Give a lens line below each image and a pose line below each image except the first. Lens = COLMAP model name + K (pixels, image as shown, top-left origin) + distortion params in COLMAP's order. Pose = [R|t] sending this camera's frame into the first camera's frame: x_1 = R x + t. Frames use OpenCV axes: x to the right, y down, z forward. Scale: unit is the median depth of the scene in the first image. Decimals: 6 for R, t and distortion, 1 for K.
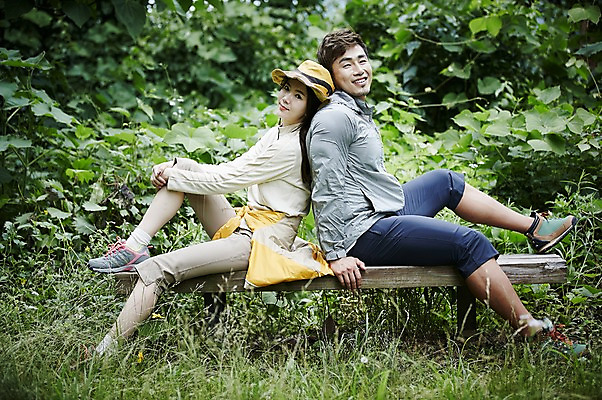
lens RADIAL K [[1226.2, 0, 300.4], [0, 1226.2, 200.3], [0, 0, 1]] dist [-0.268450, 0.000000]
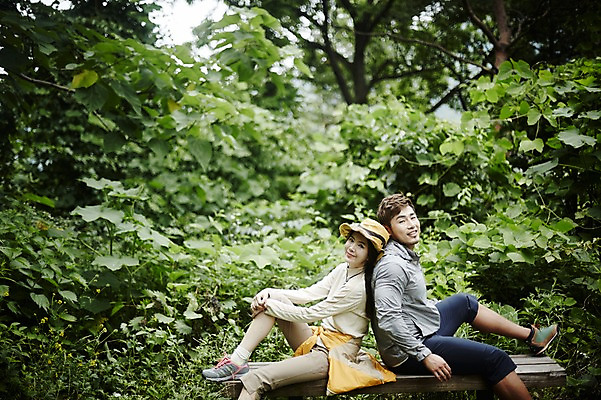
lens RADIAL K [[865.3, 0, 300.5], [0, 865.3, 200.2], [0, 0, 1]] dist [-0.127041, 0.000000]
pose [[0.999366, -0.005886, 0.035106, -0.074420], [0.007013, 0.999461, -0.032069, -0.078328], [-0.034898, 0.032295, 0.998869, 0.048577]]
